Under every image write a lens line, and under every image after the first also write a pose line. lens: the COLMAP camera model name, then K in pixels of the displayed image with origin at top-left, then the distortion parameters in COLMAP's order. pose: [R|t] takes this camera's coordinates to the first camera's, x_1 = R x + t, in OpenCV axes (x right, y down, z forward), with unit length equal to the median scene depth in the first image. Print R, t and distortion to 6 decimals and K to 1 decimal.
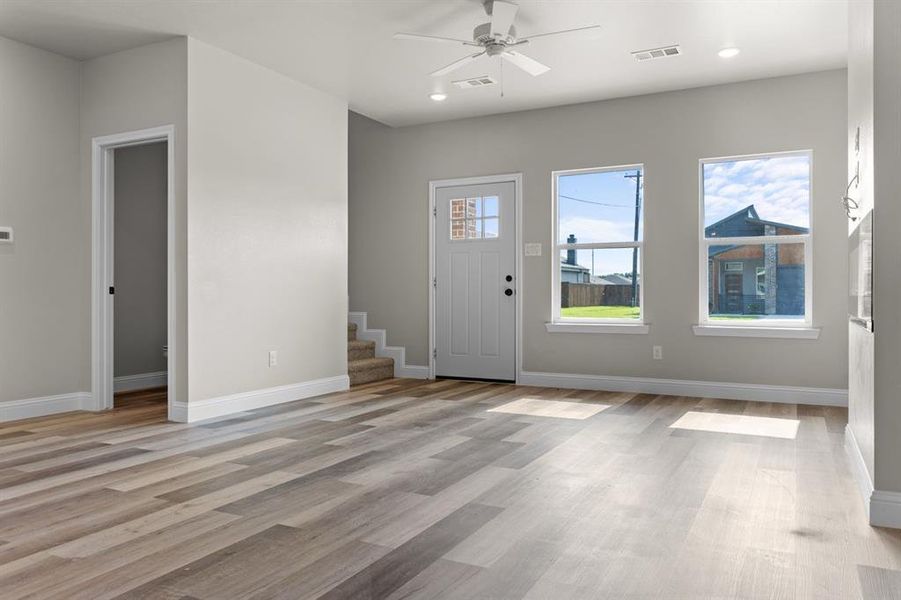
lens RADIAL K [[690.5, 0, 450.2], [0, 690.5, 295.7], [0, 0, 1]] dist [-0.003197, -0.001471]
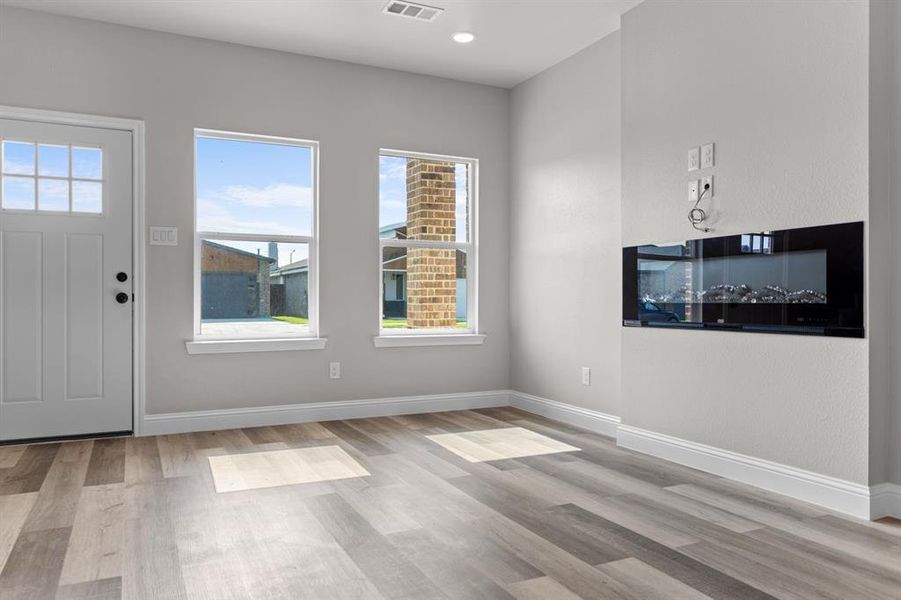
lens RADIAL K [[674.5, 0, 450.5], [0, 674.5, 300.0], [0, 0, 1]] dist [0.001206, -0.000169]
pose [[0.598297, -0.002777, 0.801269, -0.245031], [0.001352, 0.999996, 0.002456, -0.004152], [-0.801273, -0.000386, 0.598299, 0.366783]]
